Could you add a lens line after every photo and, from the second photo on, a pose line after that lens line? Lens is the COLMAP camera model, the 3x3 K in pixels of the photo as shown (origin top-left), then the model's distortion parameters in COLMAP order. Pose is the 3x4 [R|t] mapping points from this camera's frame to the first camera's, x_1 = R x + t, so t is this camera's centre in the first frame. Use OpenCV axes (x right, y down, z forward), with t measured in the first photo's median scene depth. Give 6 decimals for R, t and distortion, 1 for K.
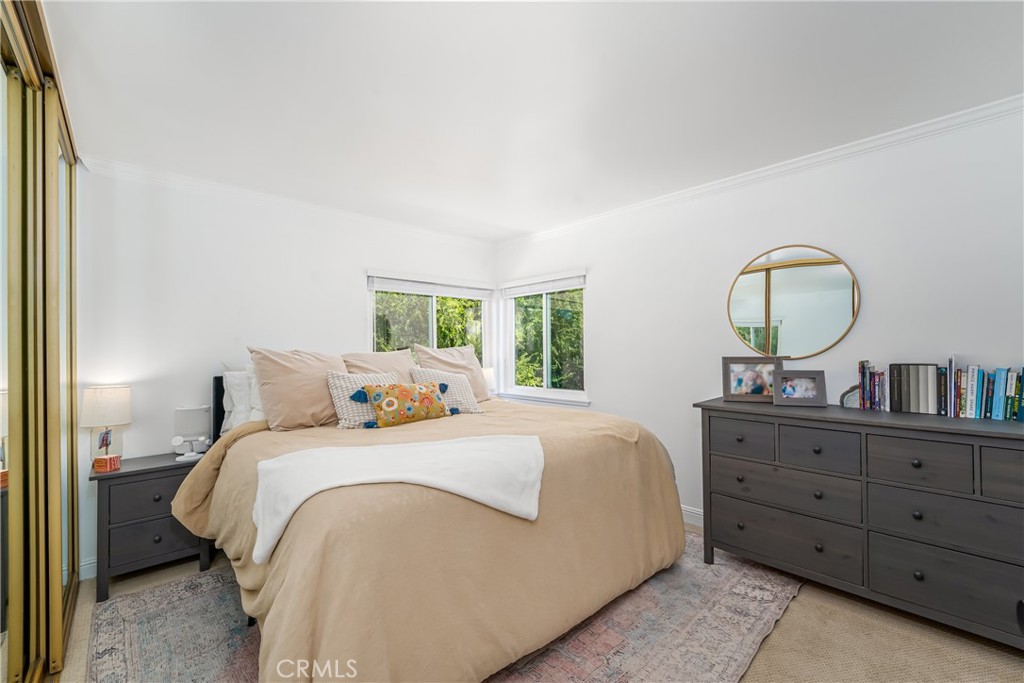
lens RADIAL K [[419.2, 0, 505.8], [0, 419.2, 343.0], [0, 0, 1]] dist [-0.000574, -0.000056]
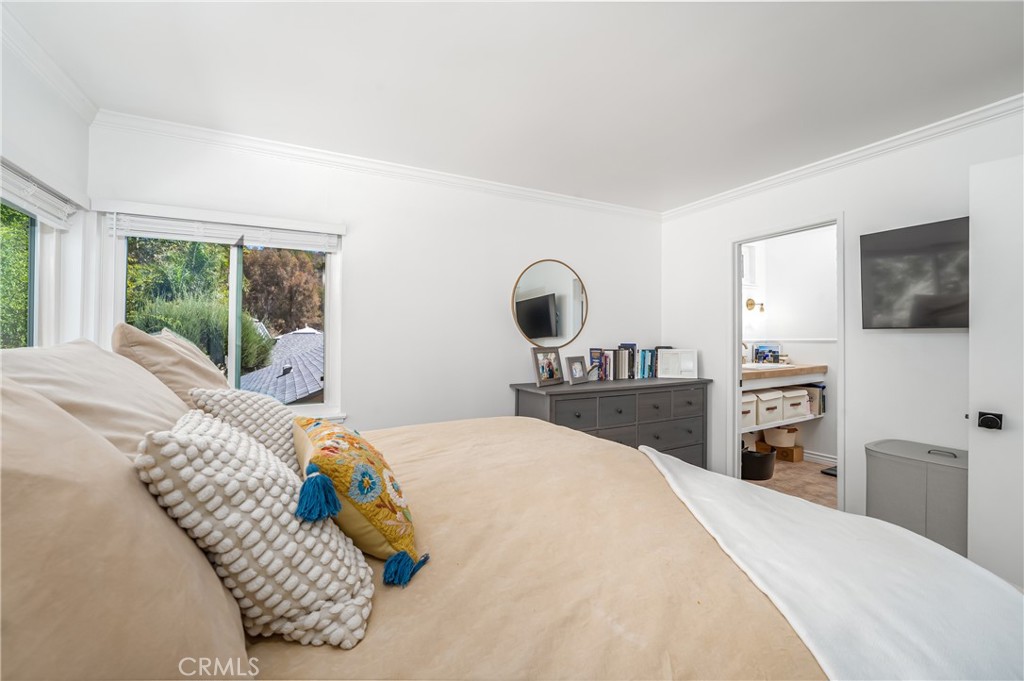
lens RADIAL K [[419.2, 0, 505.8], [0, 419.2, 342.0], [0, 0, 1]] dist [-0.000574, -0.000056]
pose [[0.267377, 0.007677, 0.963561, -0.593714], [-0.004843, 0.999966, -0.006623, 0.027577], [-0.963580, -0.002896, 0.267405, 0.806602]]
